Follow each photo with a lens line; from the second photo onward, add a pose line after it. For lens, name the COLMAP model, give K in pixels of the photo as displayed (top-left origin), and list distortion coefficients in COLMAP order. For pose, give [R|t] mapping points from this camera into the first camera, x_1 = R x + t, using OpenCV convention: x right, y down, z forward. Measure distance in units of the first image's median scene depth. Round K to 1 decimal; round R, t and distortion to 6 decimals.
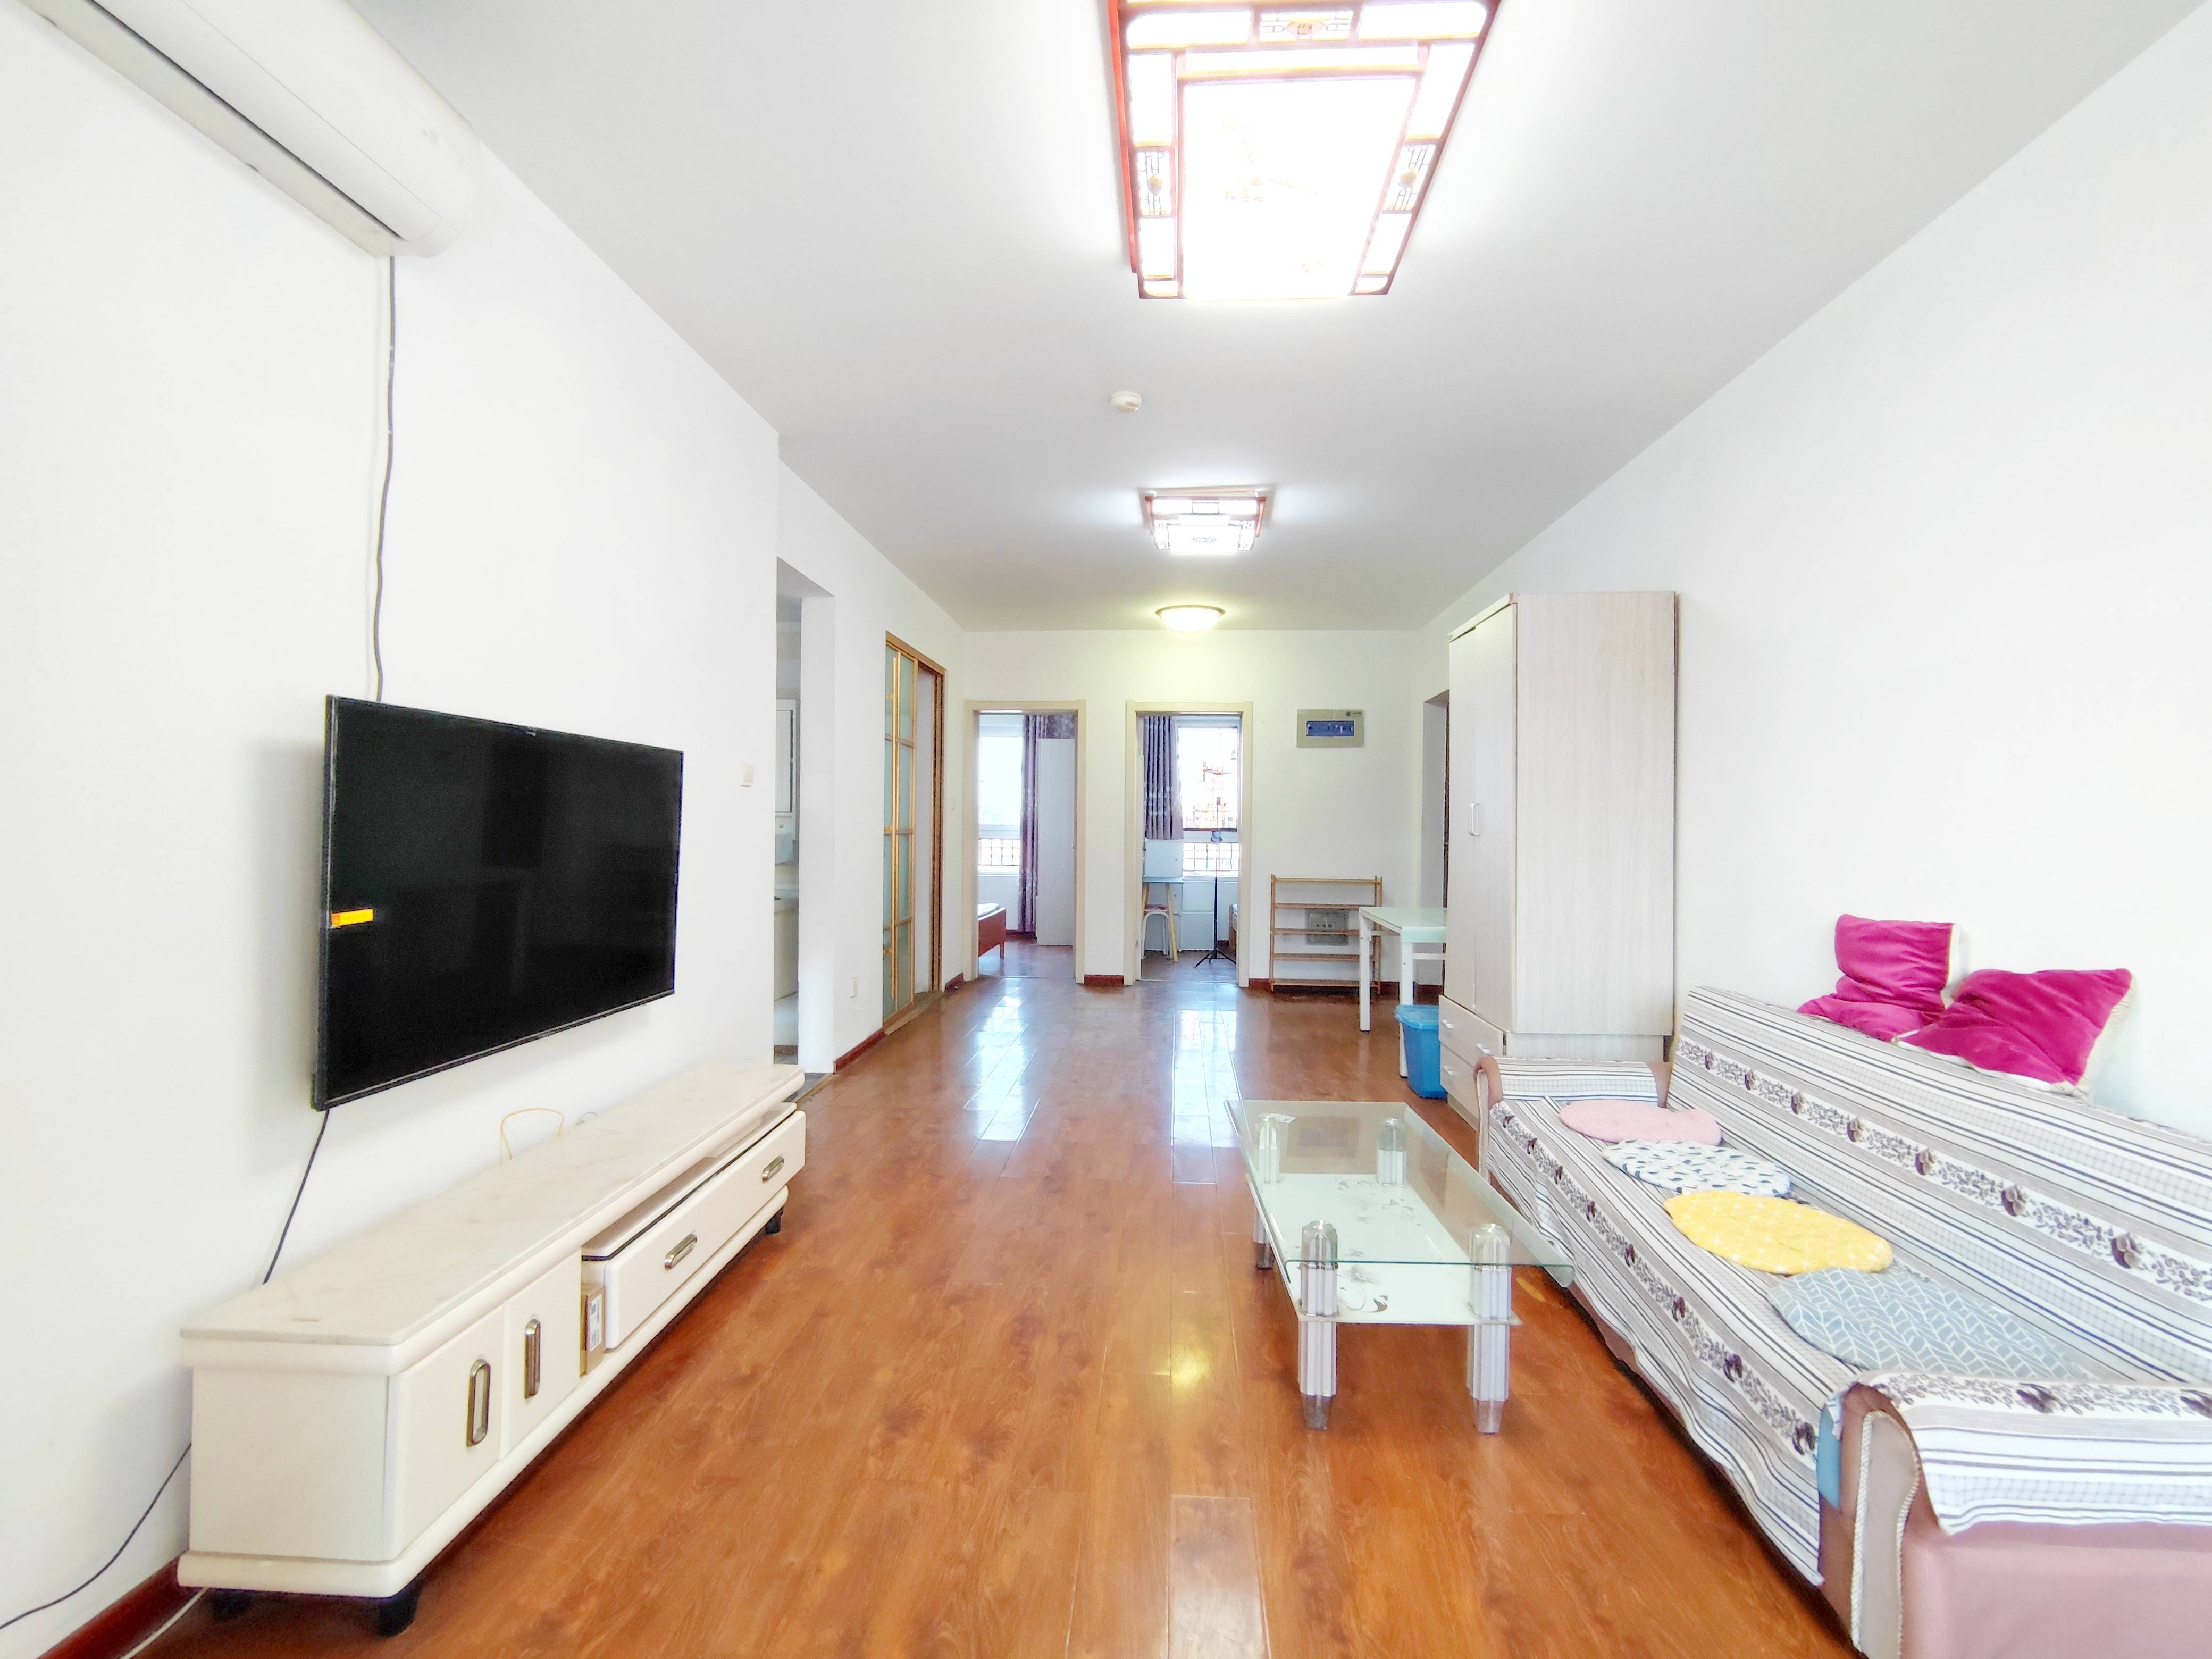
lens RADIAL K [[1006.7, 0, 1106.0], [0, 1006.7, 829.5], [0, 0, 1]] dist [-0.000781, -0.000094]
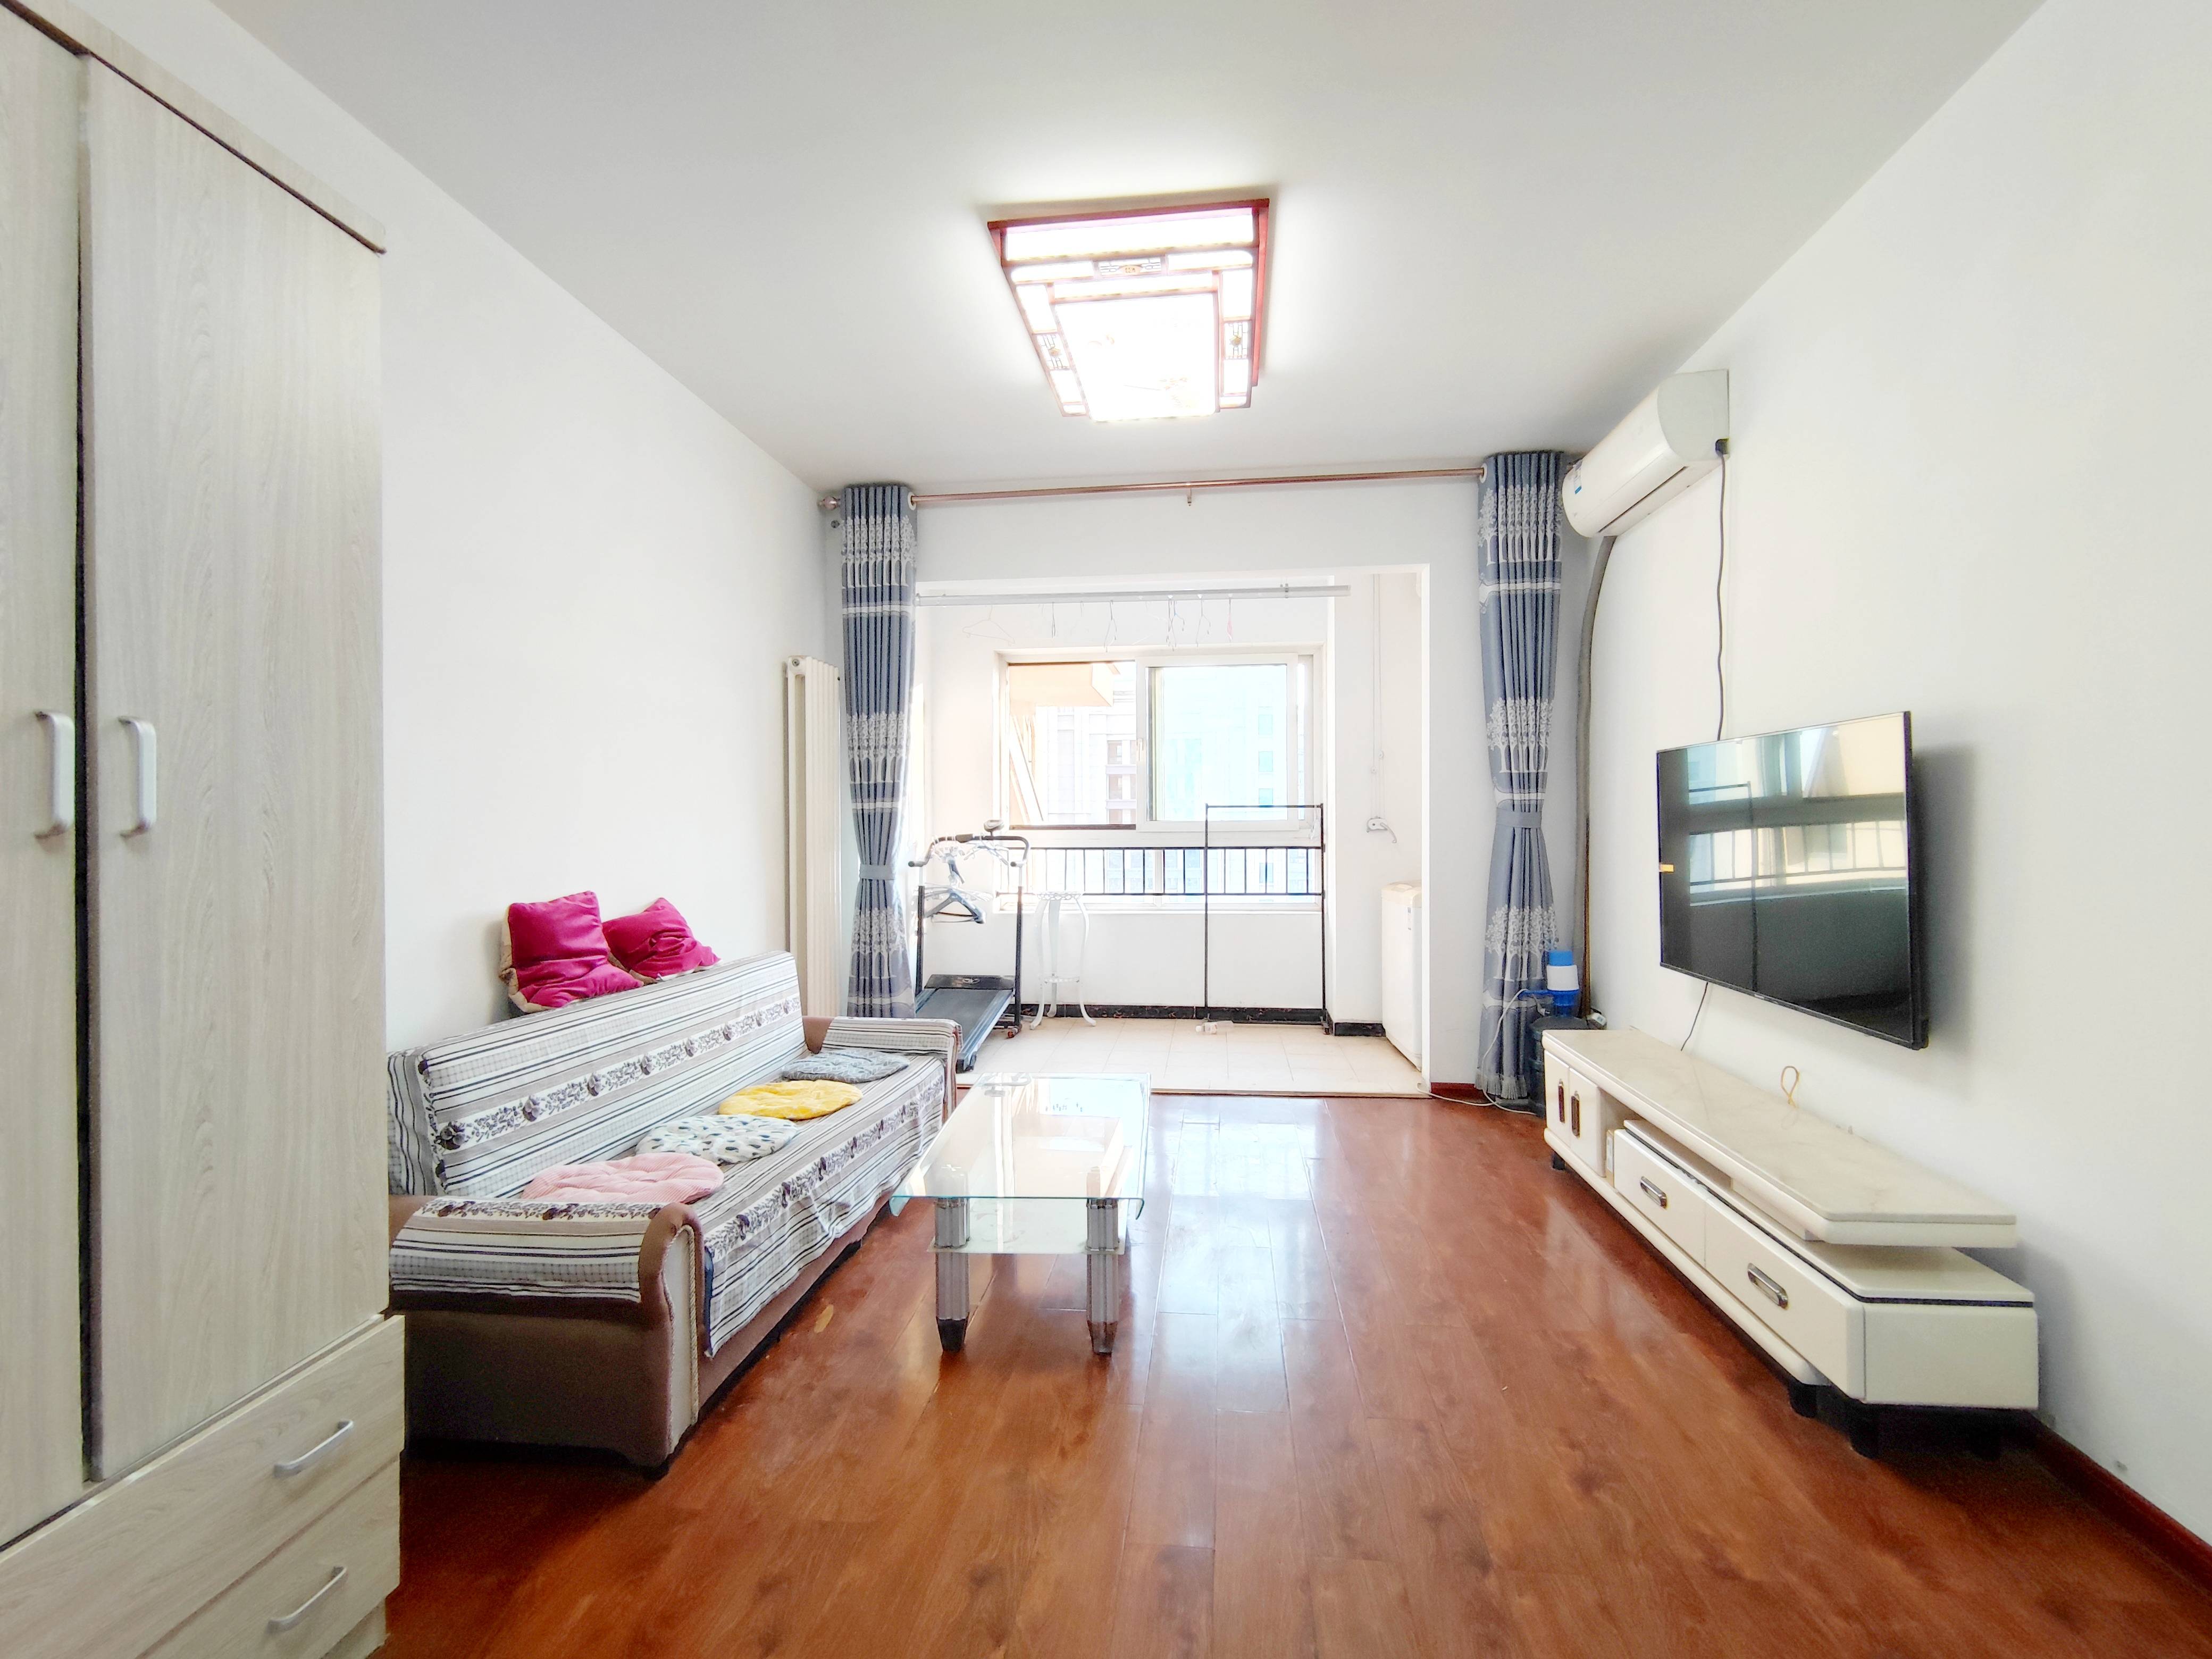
lens RADIAL K [[1006.7, 0, 1106.0], [0, 1006.7, 829.5], [0, 0, 1]] dist [-0.000781, -0.000094]
pose [[-0.998527, -0.008720, 0.053559, 0.117334], [-0.008520, 0.999956, 0.003958, 0.011673], [-0.053591, 0.003496, -0.998557, 1.918490]]
